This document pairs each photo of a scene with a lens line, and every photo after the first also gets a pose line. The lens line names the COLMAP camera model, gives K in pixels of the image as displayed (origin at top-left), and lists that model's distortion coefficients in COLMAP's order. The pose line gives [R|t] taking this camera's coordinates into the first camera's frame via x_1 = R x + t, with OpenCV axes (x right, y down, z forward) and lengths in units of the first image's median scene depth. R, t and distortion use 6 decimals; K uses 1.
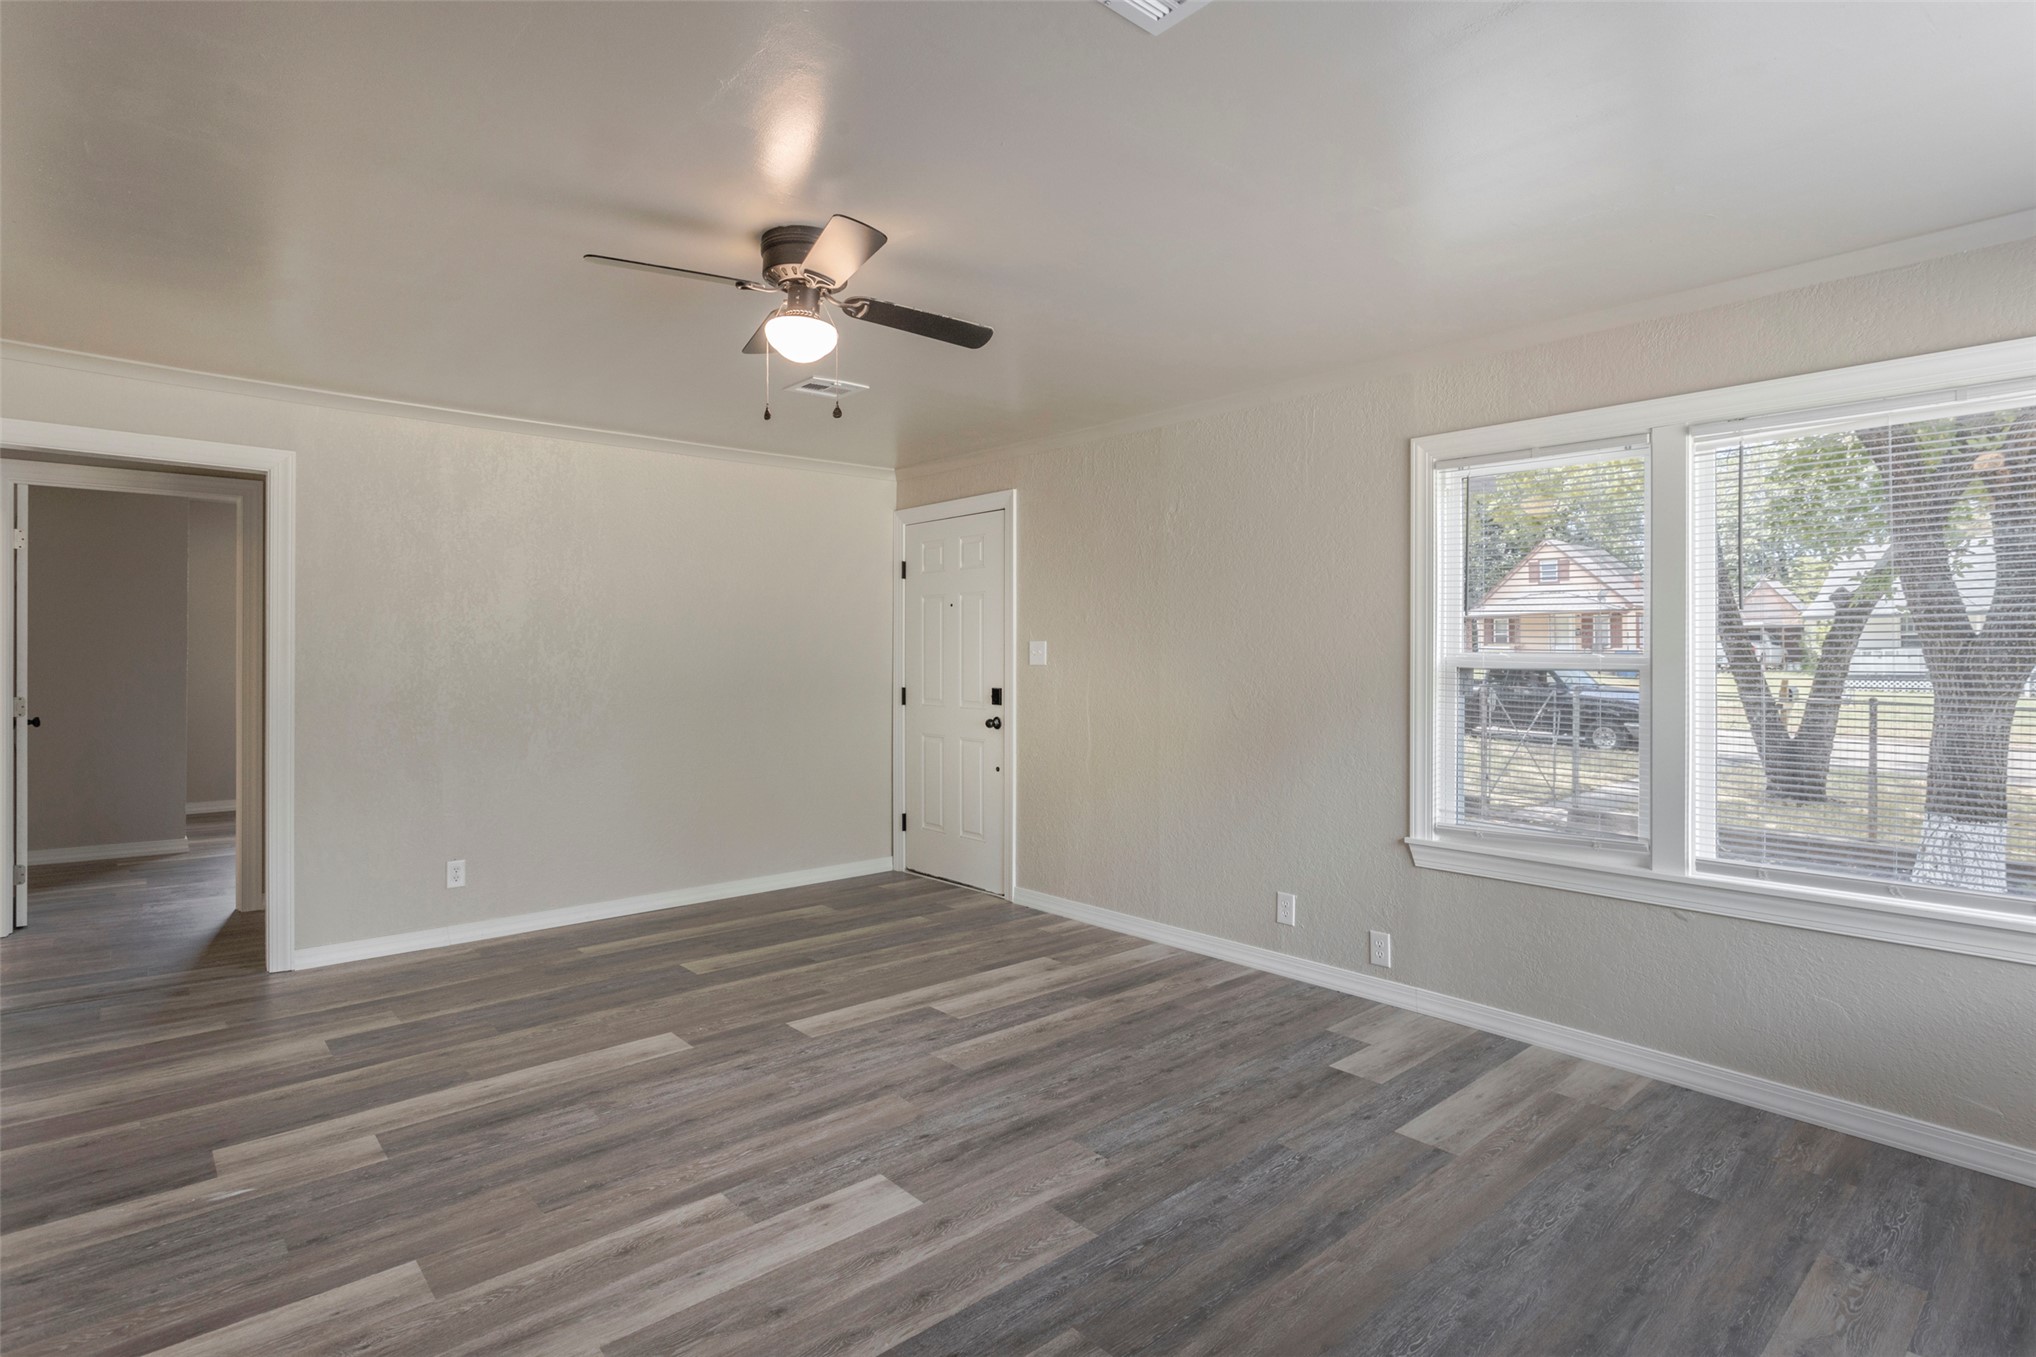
lens RADIAL K [[1017.1, 0, 1030.7], [0, 1017.1, 667.1], [0, 0, 1]] dist [-0.011180, 0.004175]
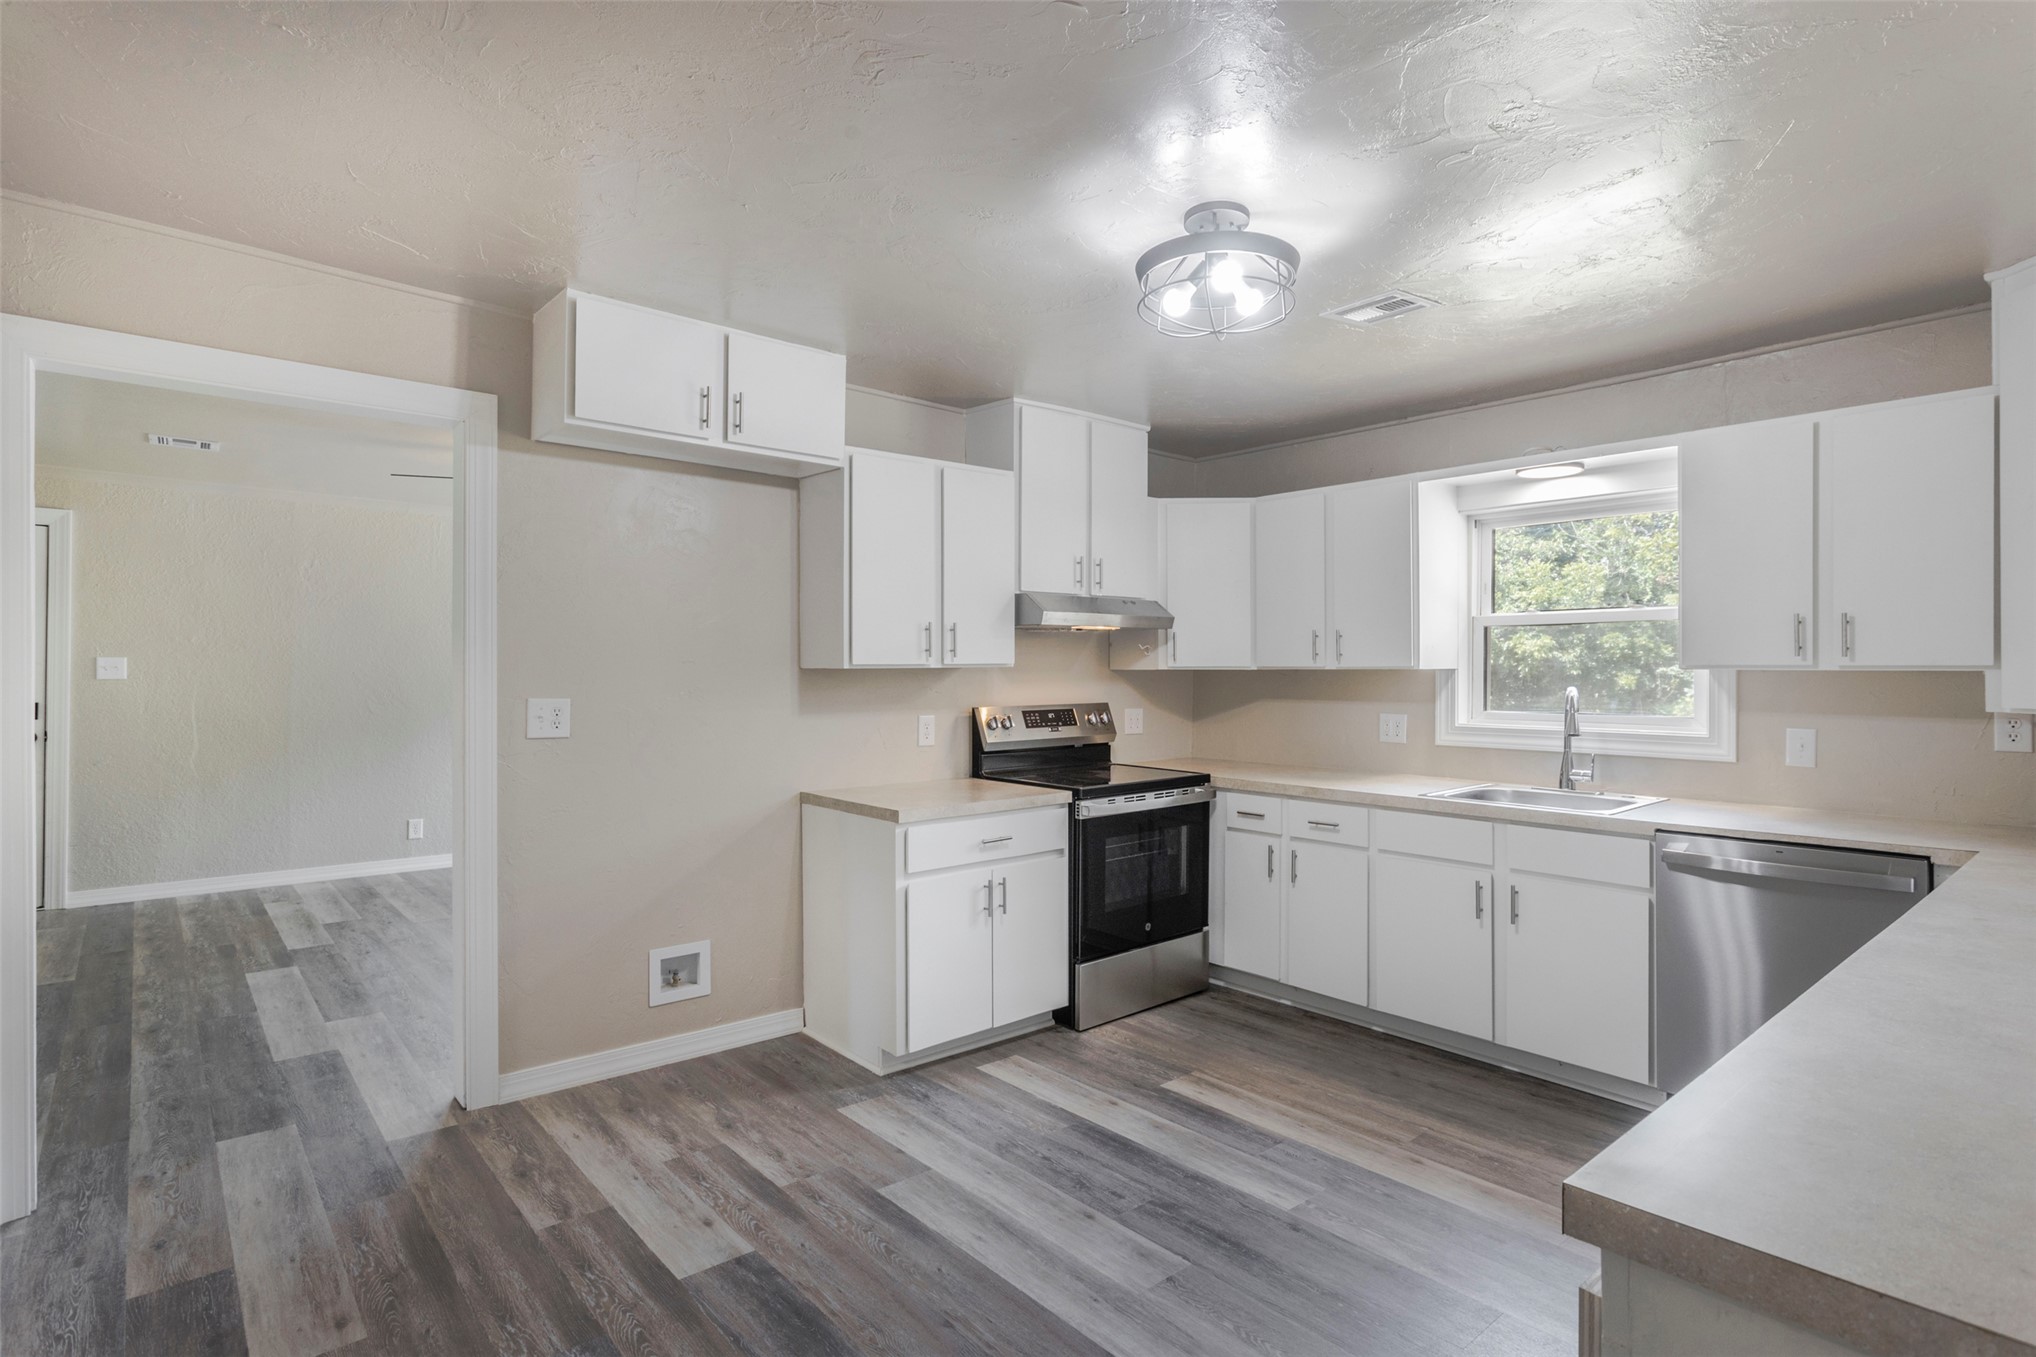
lens RADIAL K [[1017.1, 0, 1025.7], [0, 1017.1, 668.0], [0, 0, 1]] dist [-0.011180, 0.004175]
pose [[0.018444, 0.003508, 0.999824, -1.704681], [0.002696, 0.999990, -0.003559, -0.011747], [-0.999826, 0.002761, 0.018434, 0.014683]]
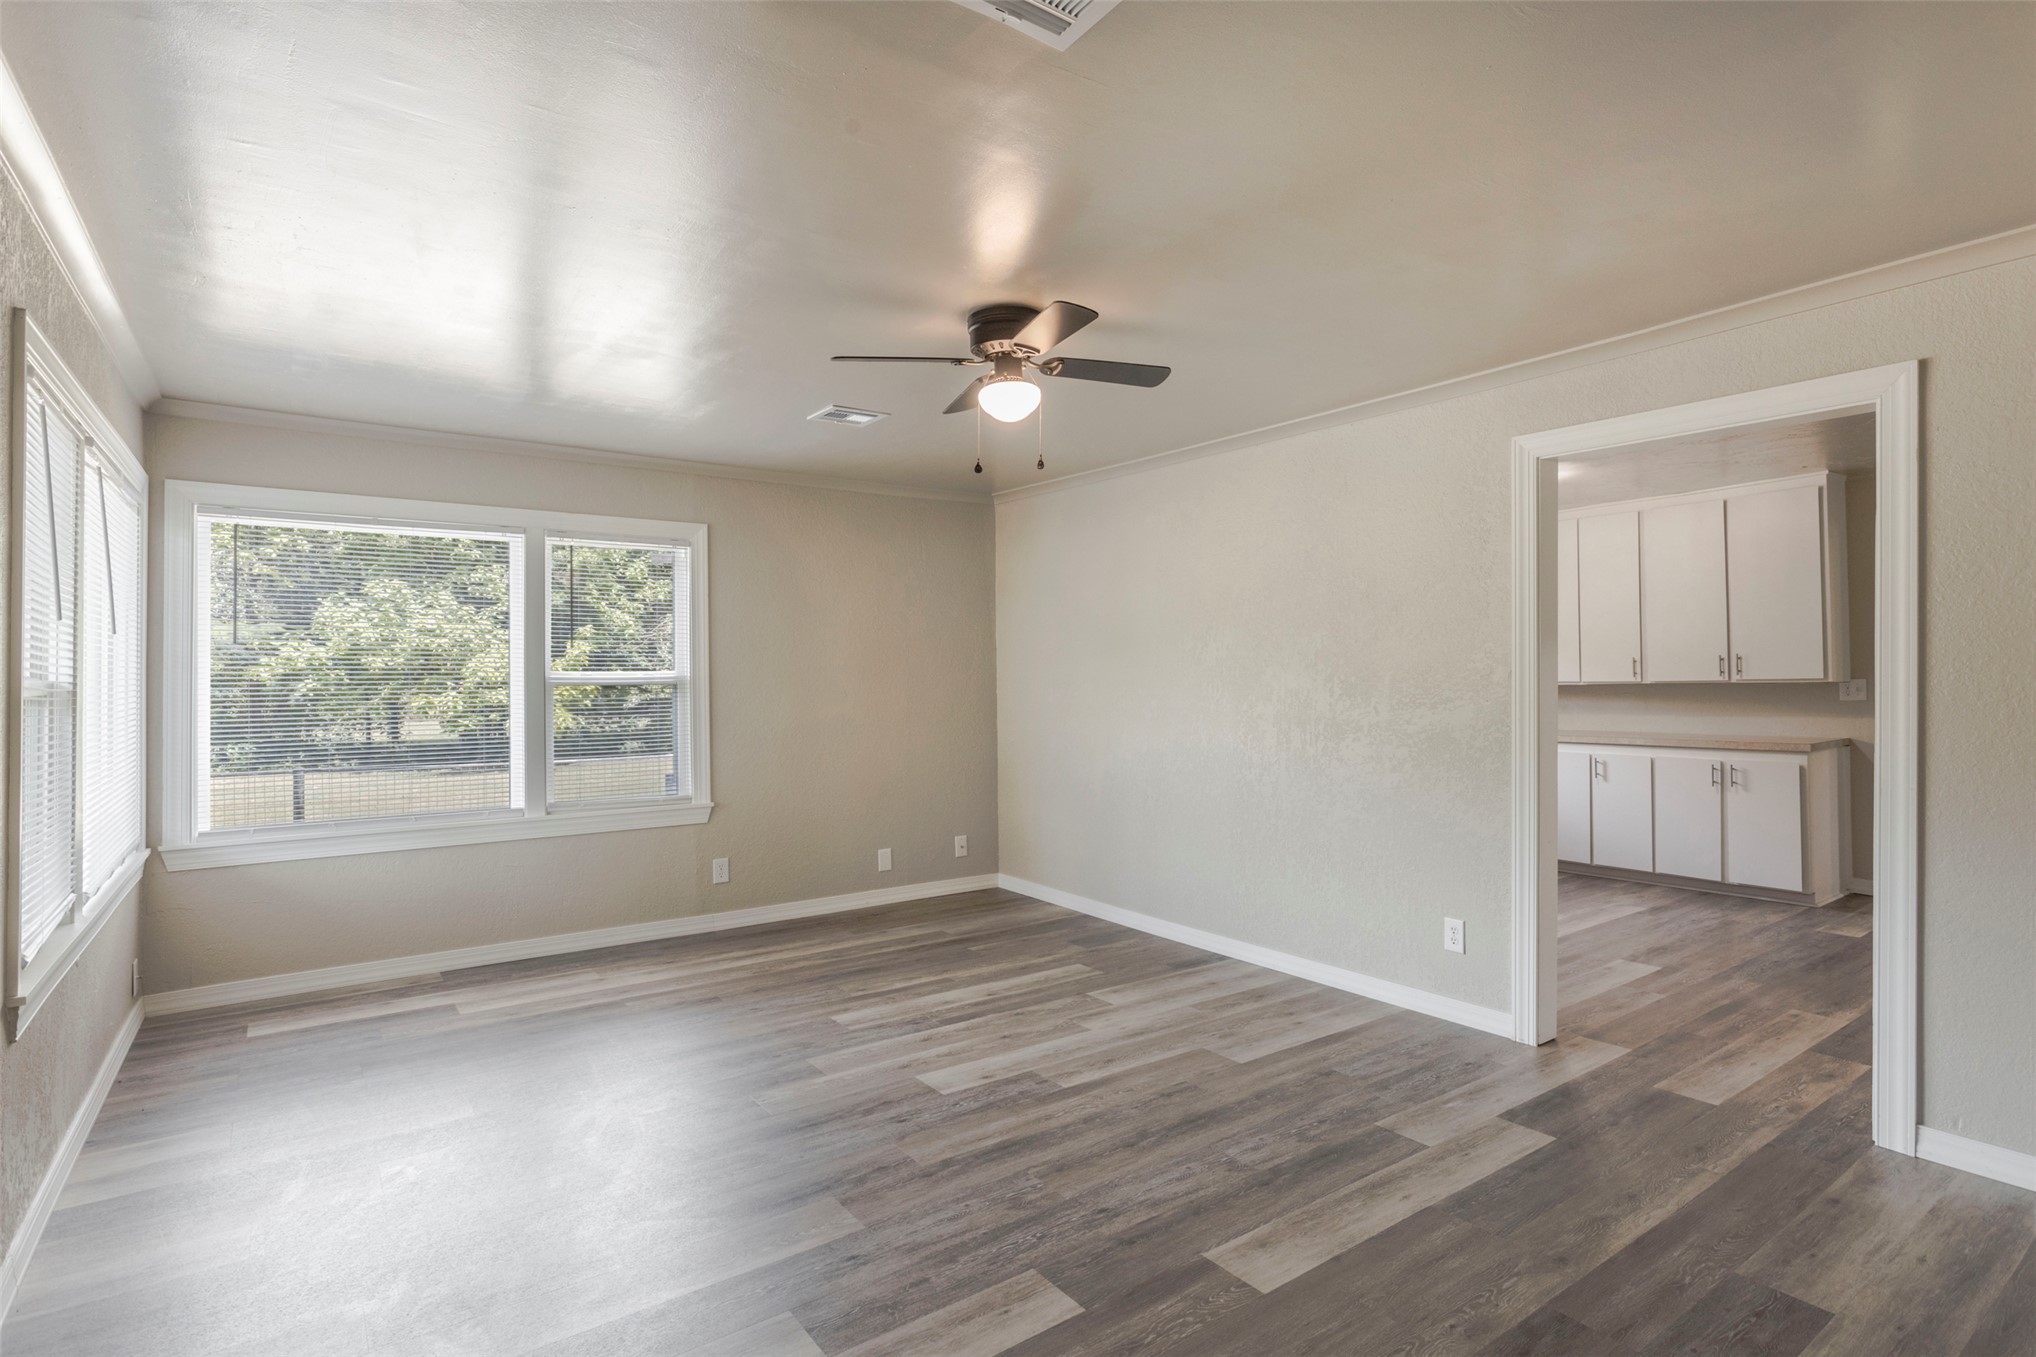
lens RADIAL K [[1017.1, 0, 1025.9], [0, 1017.1, 678.6], [0, 0, 1]] dist [-0.011180, 0.004175]
pose [[-0.994561, -0.000597, 0.104159, -0.295363], [0.000793, 0.999911, 0.013299, -0.020925], [-0.104157, 0.013309, -0.994472, 1.739150]]
